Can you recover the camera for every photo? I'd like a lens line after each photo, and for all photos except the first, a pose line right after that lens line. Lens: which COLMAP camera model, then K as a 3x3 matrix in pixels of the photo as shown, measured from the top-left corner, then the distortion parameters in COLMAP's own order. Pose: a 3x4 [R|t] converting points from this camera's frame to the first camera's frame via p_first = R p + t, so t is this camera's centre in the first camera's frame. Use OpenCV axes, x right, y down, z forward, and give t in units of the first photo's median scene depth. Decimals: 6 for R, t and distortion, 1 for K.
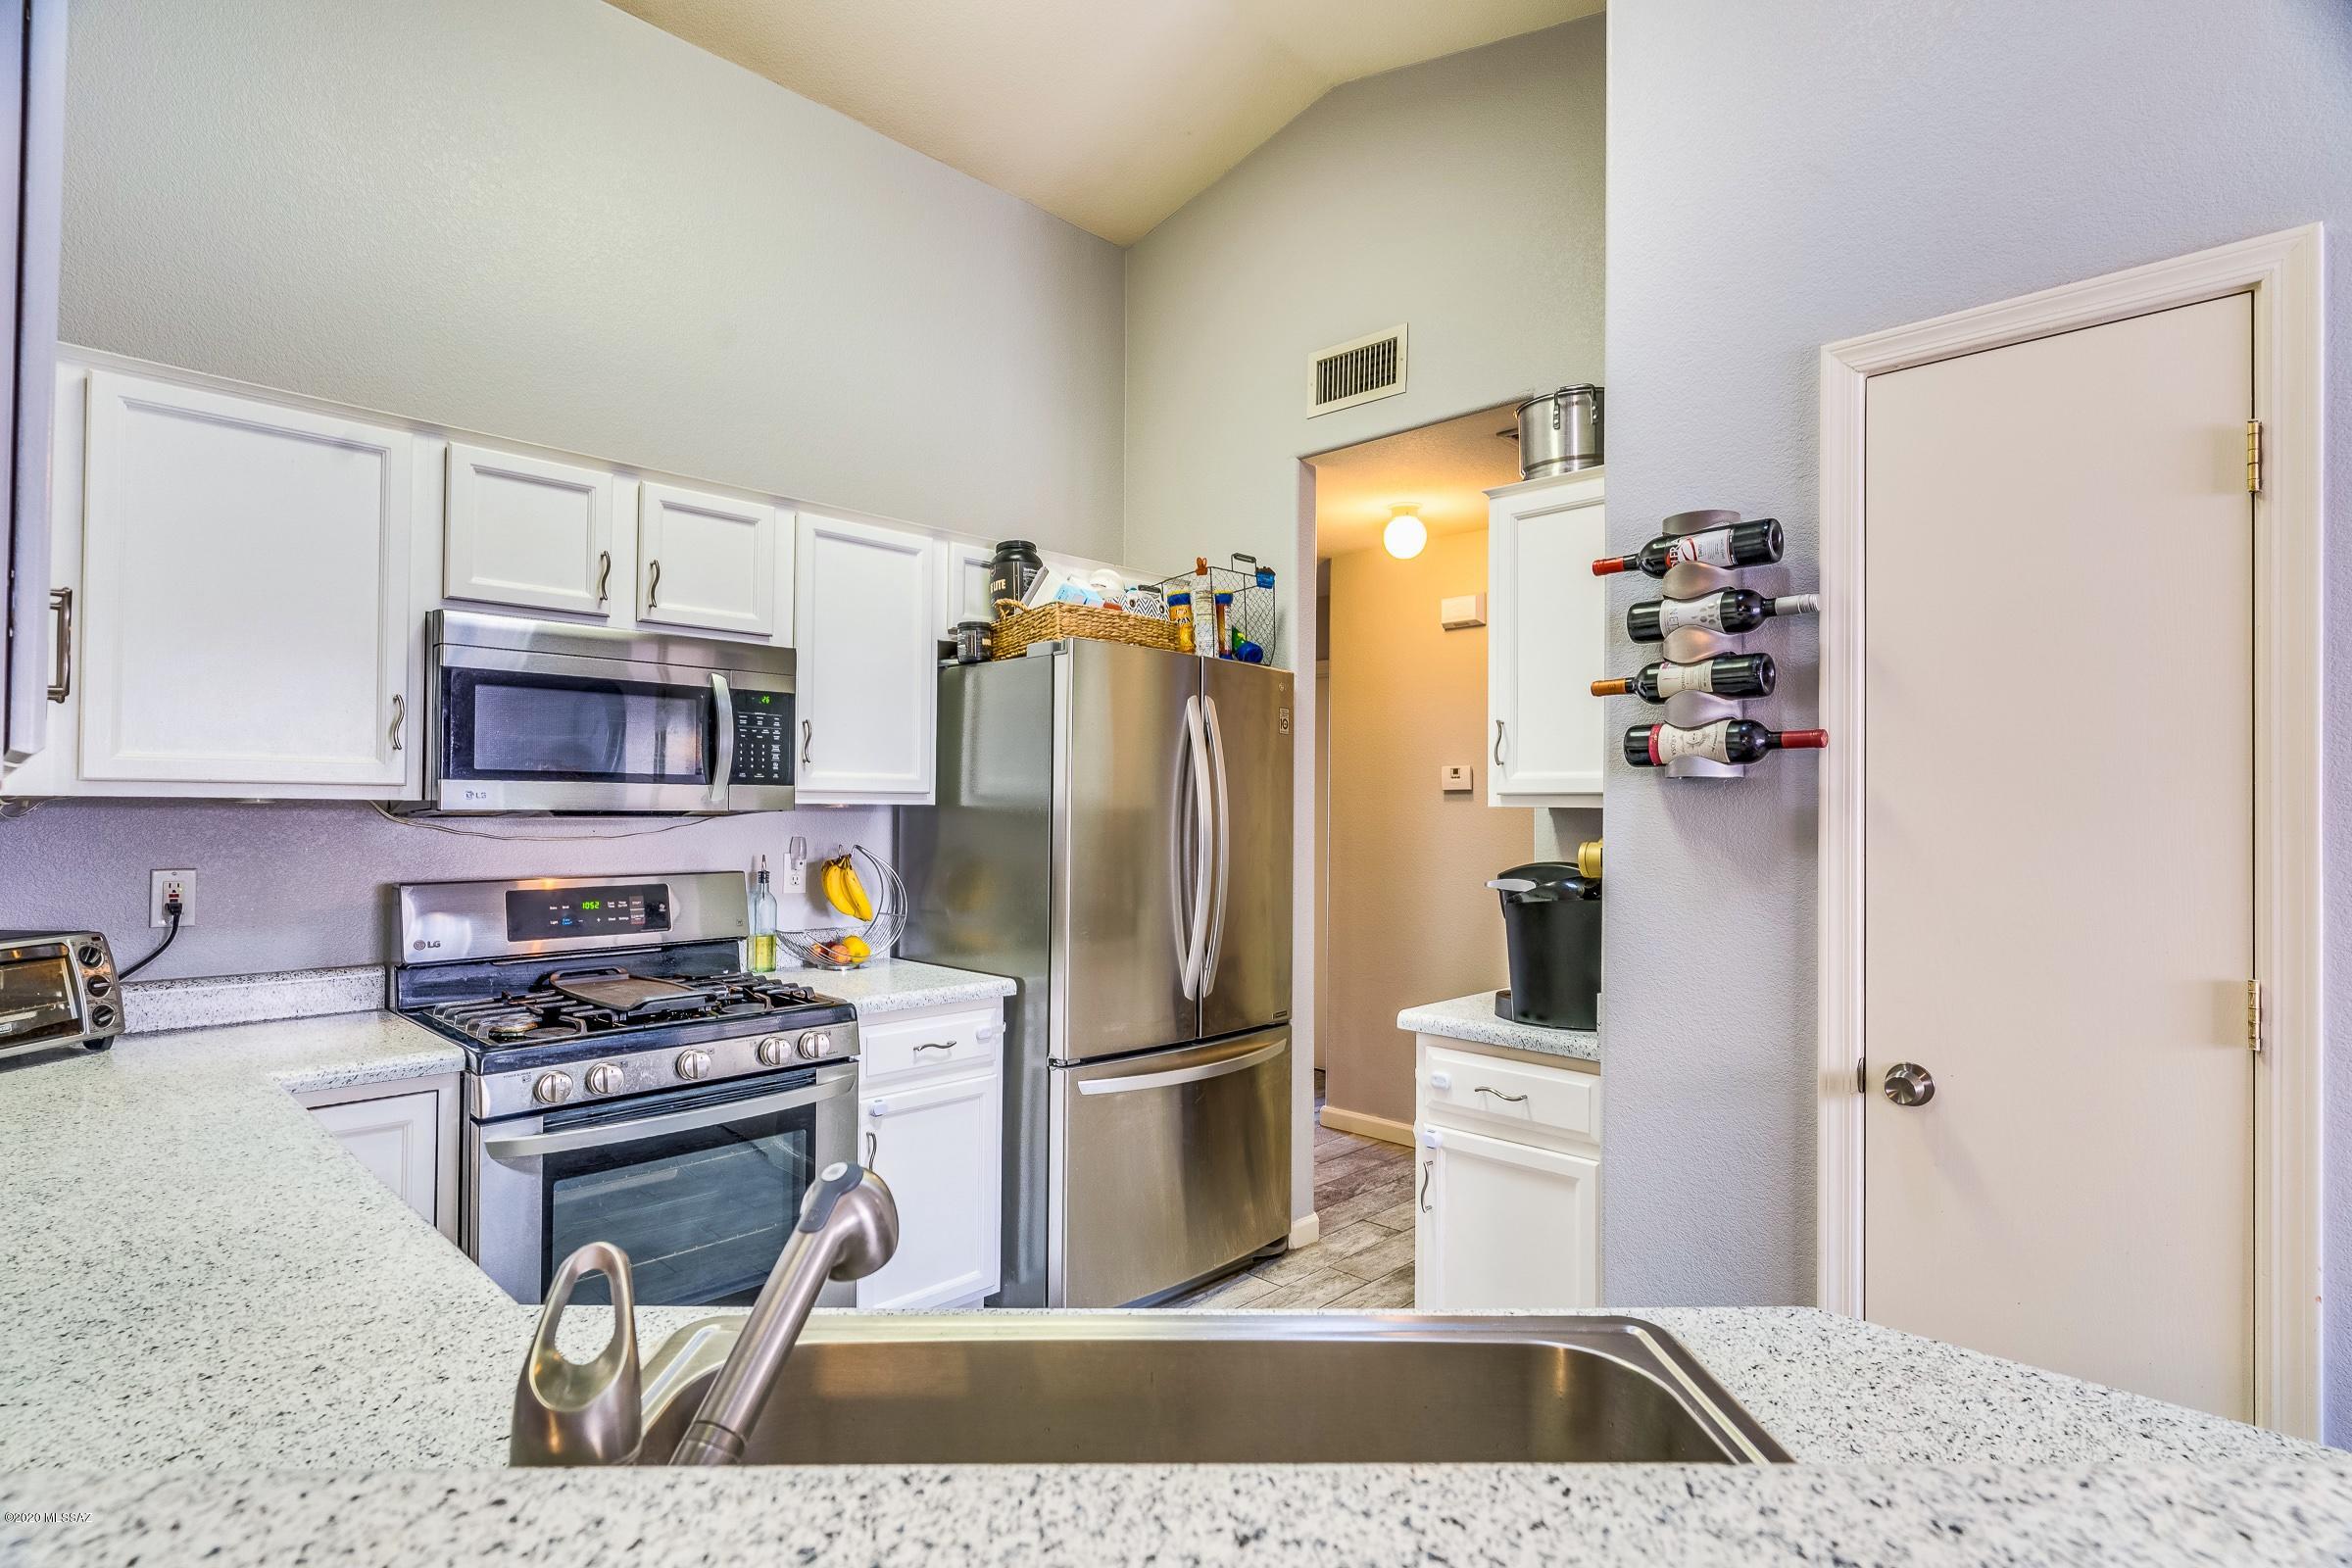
lens RADIAL K [[1192.3, 0, 1175.6], [0, 1192.3, 802.9], [0, 0, 1]] dist [0.000396, -0.000016]
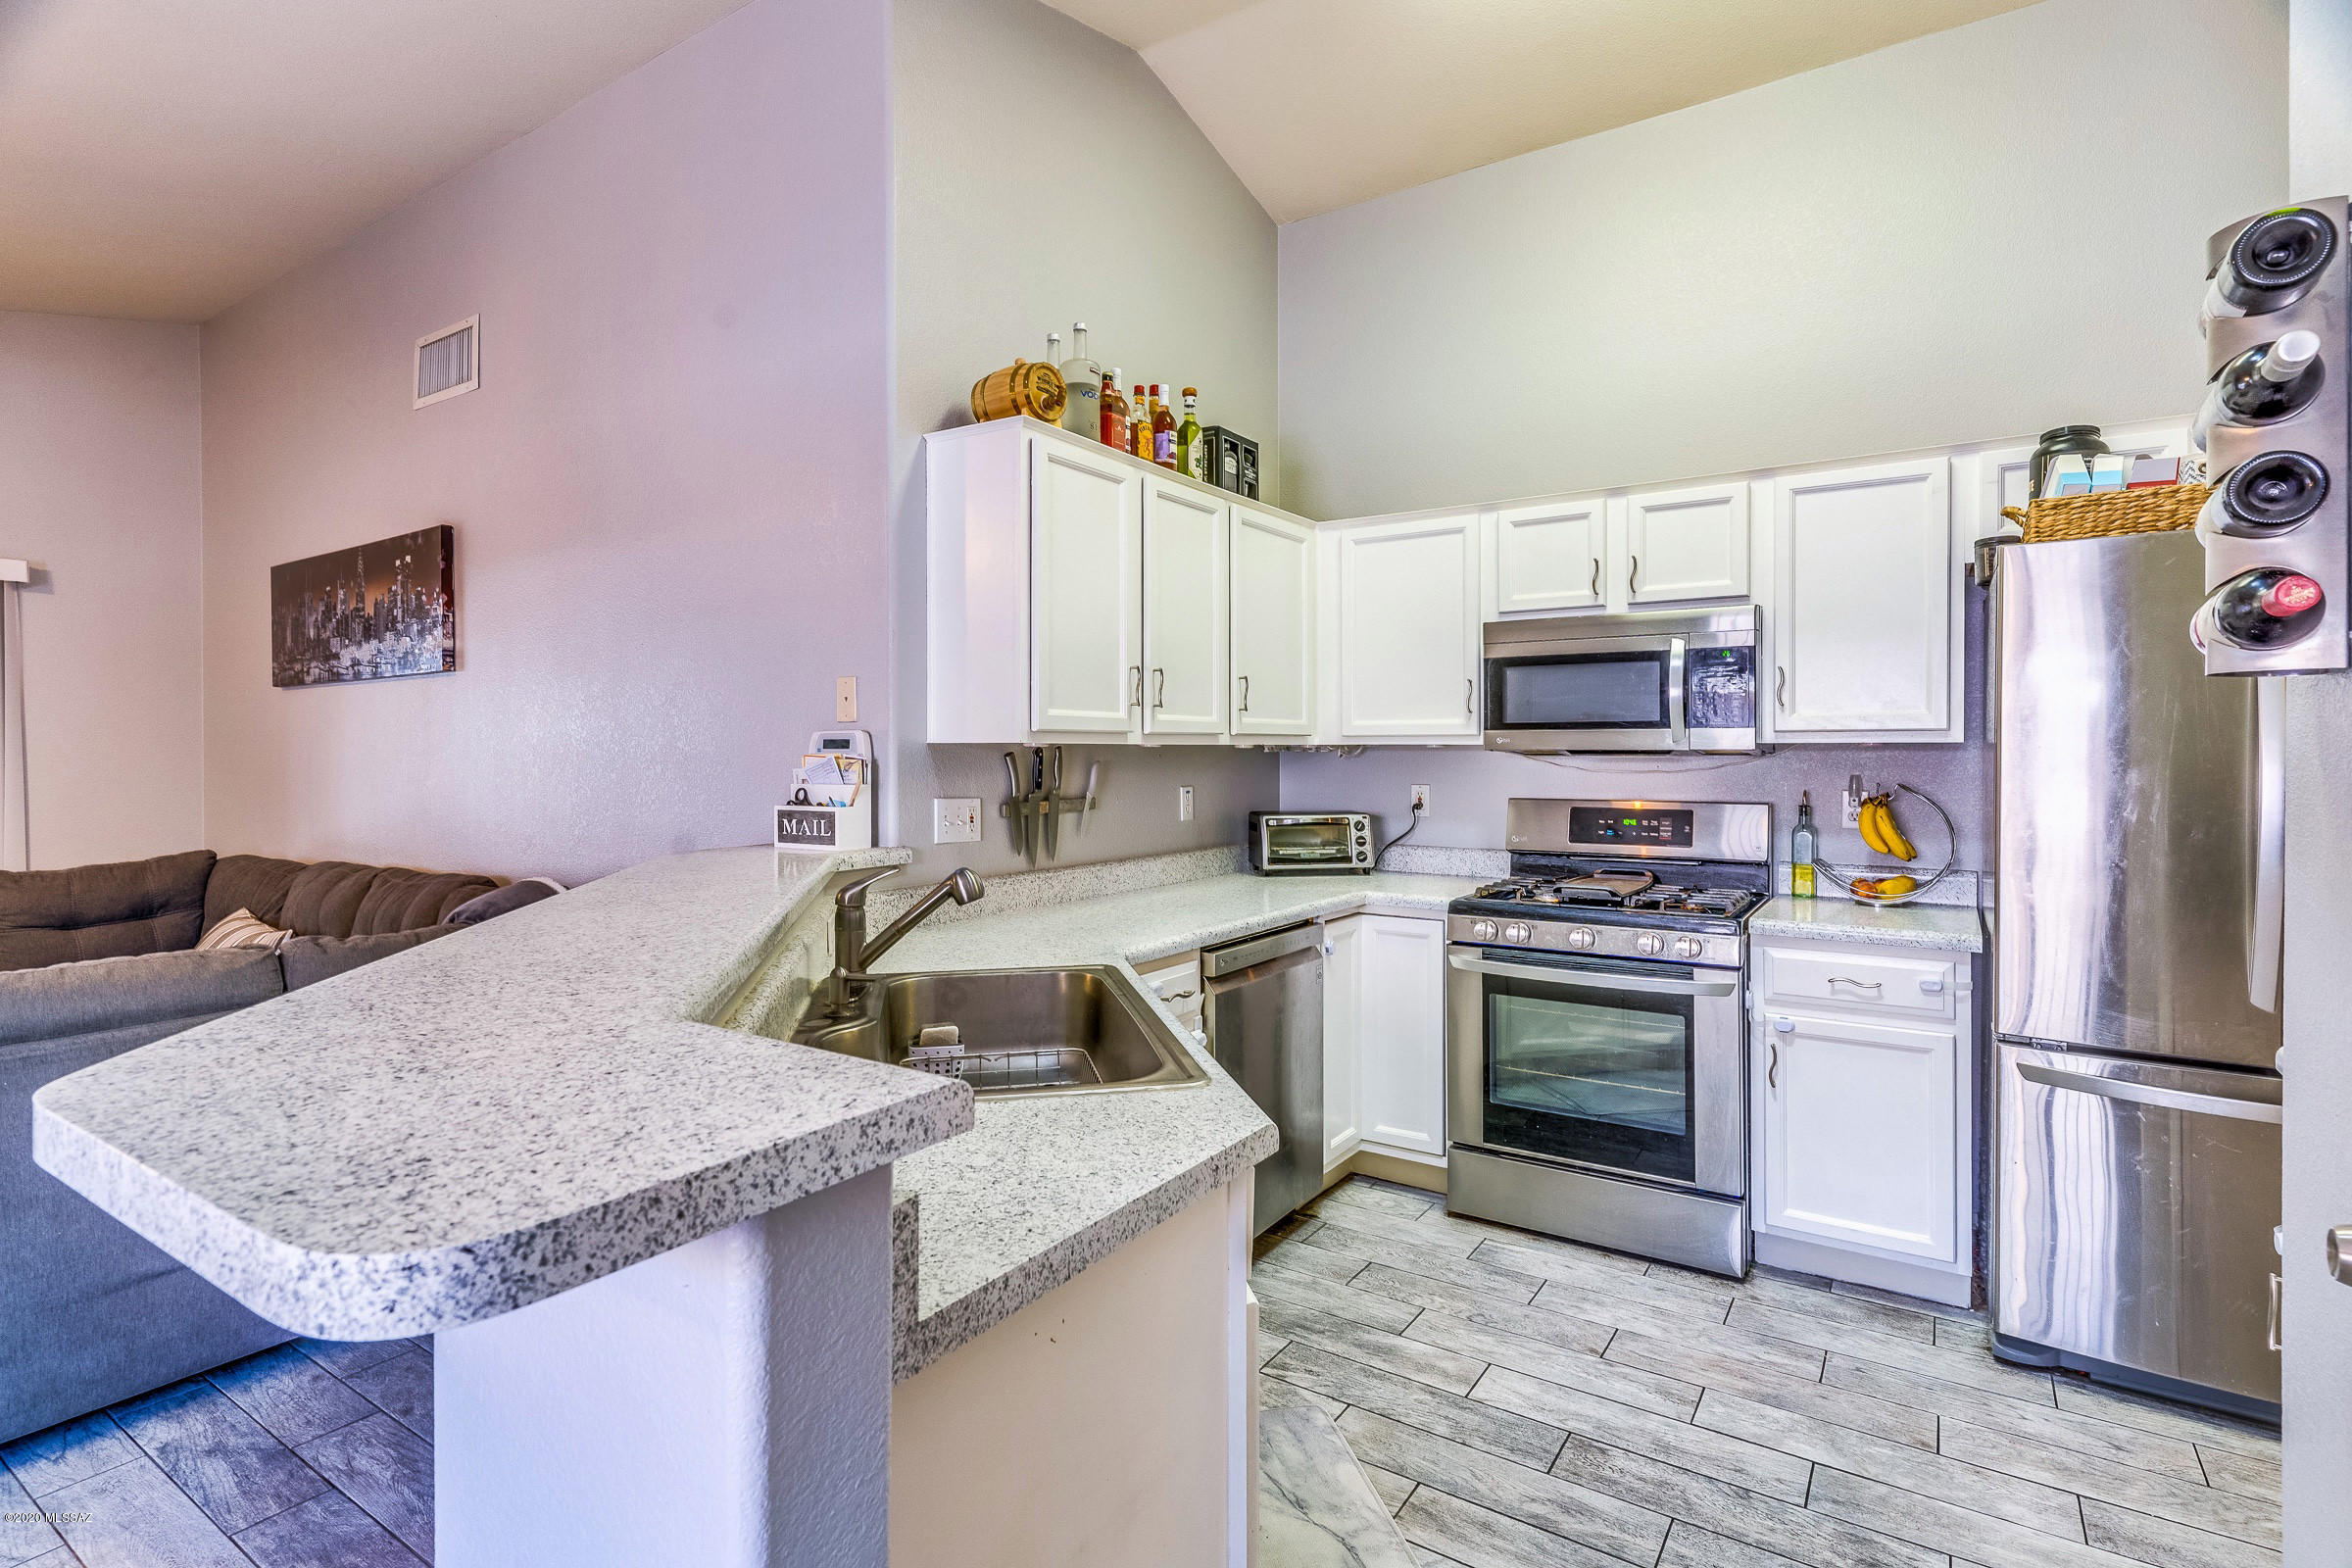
lens RADIAL K [[1192.3, 0, 1174.1], [0, 1192.3, 768.2], [0, 0, 1]] dist [0.000396, -0.000016]
pose [[0.164260, 0.005719, -0.986401, 0.737280], [0.006763, 0.999953, 0.006923, 0.013785], [0.986394, -0.007809, 0.164214, 0.287948]]
